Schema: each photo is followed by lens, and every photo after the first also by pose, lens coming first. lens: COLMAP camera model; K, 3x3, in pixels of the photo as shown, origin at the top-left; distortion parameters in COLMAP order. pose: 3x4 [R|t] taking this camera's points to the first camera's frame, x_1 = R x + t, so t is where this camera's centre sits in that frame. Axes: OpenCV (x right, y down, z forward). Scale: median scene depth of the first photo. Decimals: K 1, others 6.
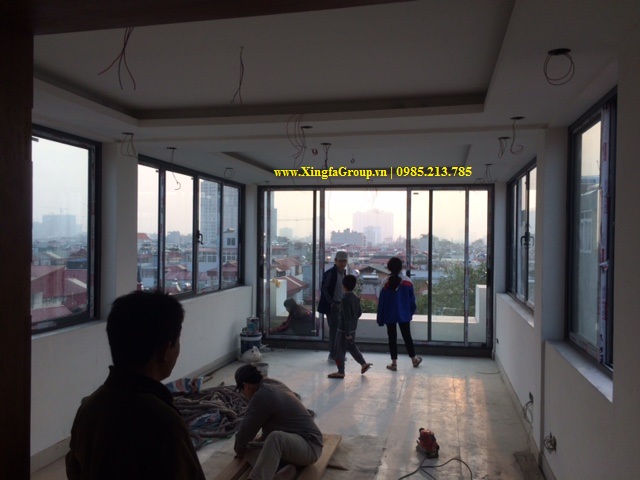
lens RADIAL K [[530.2, 0, 320.0], [0, 530.2, 240.0], [0, 0, 1]] dist [0.007781, -0.051572]
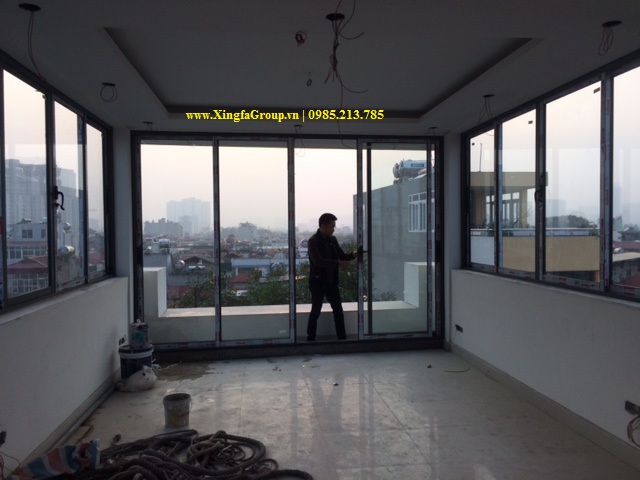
lens RADIAL K [[530.2, 0, 320.0], [0, 530.2, 240.0], [0, 0, 1]] dist [0.007781, -0.051572]
pose [[0.939891, -0.027054, 0.340401, -0.130212], [0.020596, 0.999533, 0.022573, 0.029869], [-0.340853, -0.014205, 0.940009, 0.282566]]
